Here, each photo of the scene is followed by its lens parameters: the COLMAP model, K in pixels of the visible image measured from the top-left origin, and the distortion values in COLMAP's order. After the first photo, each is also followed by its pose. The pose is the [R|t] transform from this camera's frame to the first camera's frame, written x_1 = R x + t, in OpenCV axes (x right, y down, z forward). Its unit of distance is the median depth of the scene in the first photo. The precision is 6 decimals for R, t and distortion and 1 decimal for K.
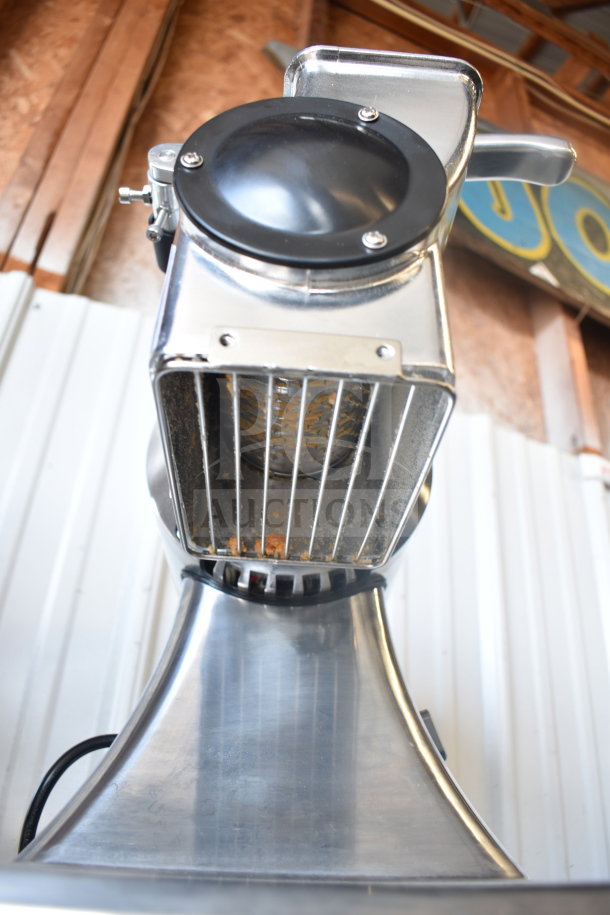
lens RADIAL K [[712.2, 0, 305.0], [0, 712.2, 457.5], [0, 0, 1]] dist [-0.070815, 0.003925]
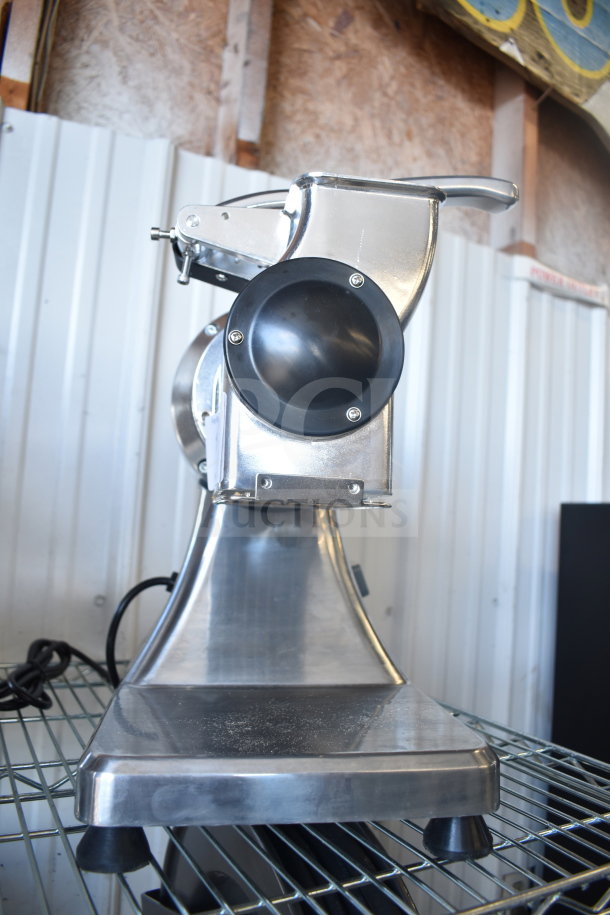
lens RADIAL K [[712.2, 0, 305.0], [0, 712.2, 457.5], [0, 0, 1]] dist [-0.070815, 0.003925]
pose [[0.995723, 0.012040, 0.091602, -0.033991], [-0.051585, 0.894988, 0.443097, -0.196255], [-0.076648, -0.445927, 0.891782, -0.101879]]
